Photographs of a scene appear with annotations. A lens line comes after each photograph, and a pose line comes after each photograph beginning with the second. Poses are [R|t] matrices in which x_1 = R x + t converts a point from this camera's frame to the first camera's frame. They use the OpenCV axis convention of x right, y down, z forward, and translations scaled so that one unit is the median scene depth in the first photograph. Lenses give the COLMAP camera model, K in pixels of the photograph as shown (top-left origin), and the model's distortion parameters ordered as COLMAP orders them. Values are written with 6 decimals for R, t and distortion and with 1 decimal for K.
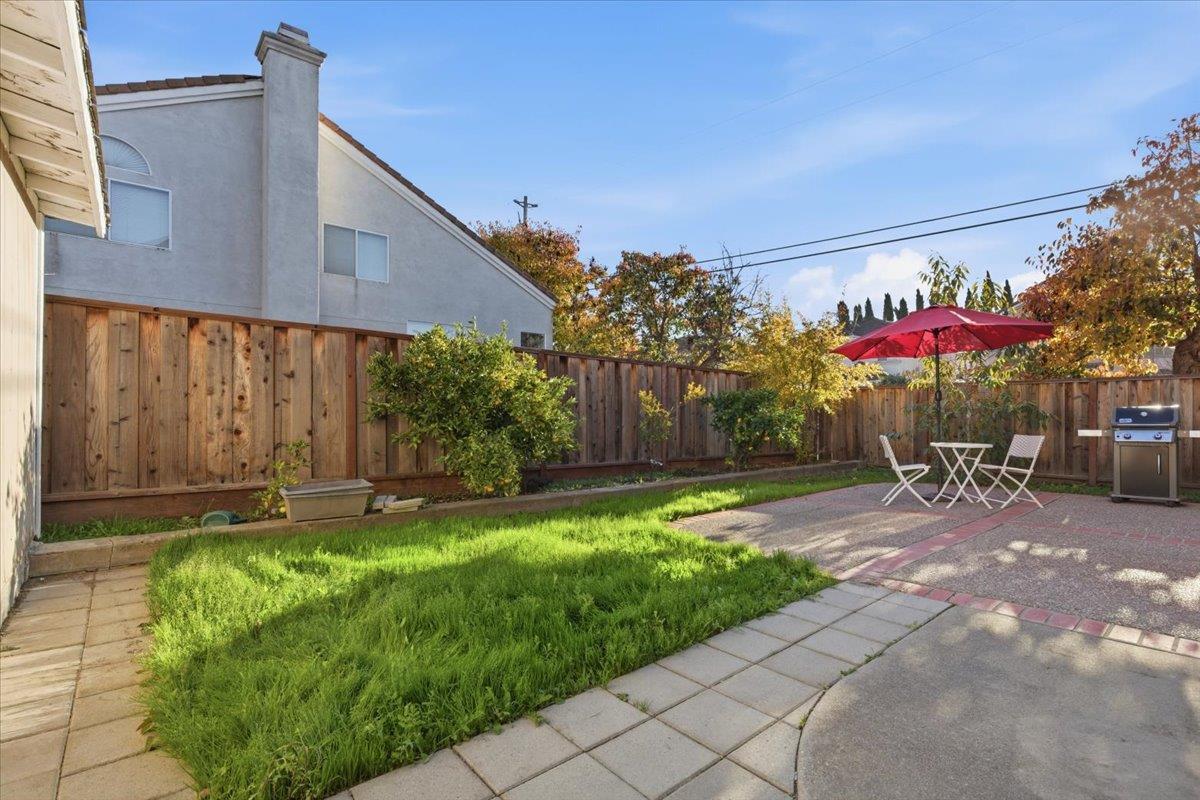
lens RADIAL K [[556.0, 0, 631.8], [0, 556.0, 406.2], [0, 0, 1]] dist [-0.002779, -0.000307]
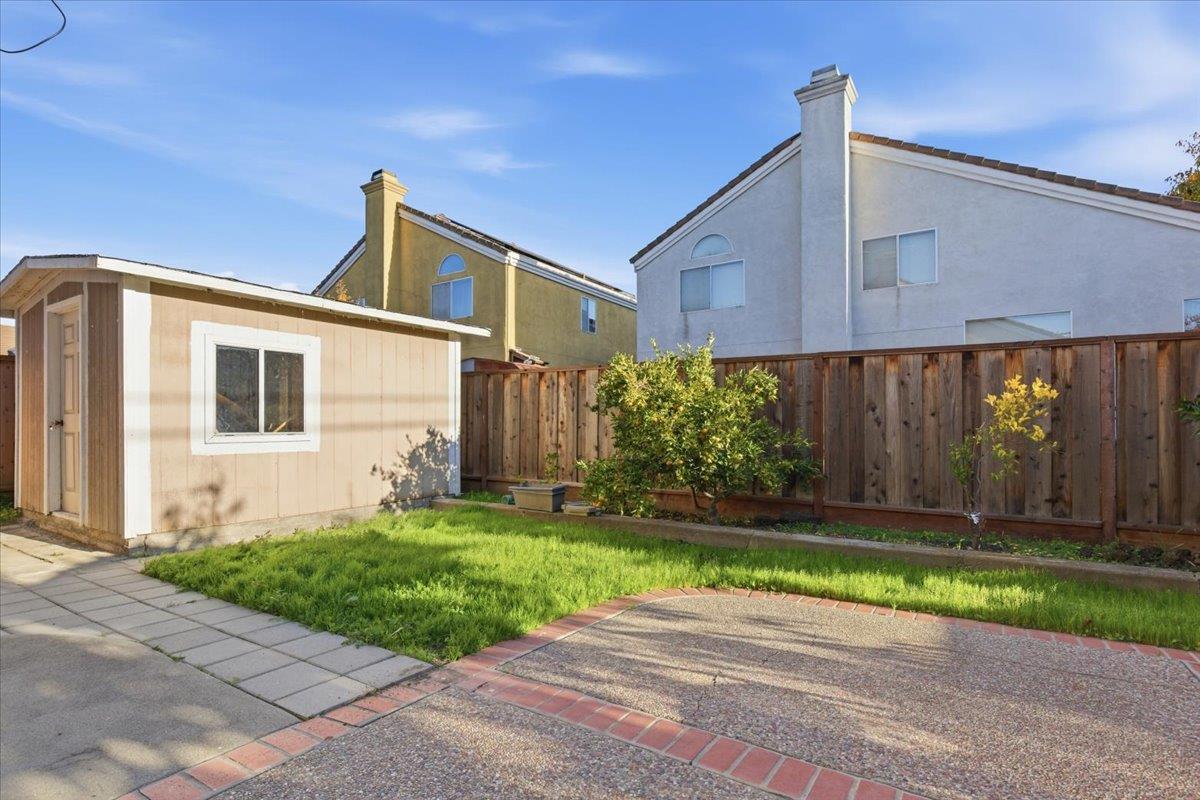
lens RADIAL K [[584.8, 0, 600.4], [0, 584.8, 428.1], [0, 0, 1]] dist [-0.017178, -0.000035]
pose [[0.254363, -0.008764, -0.967069, 0.773678], [0.011638, 0.999914, -0.006000, 0.009004], [0.967039, -0.009728, 0.254443, 0.680204]]
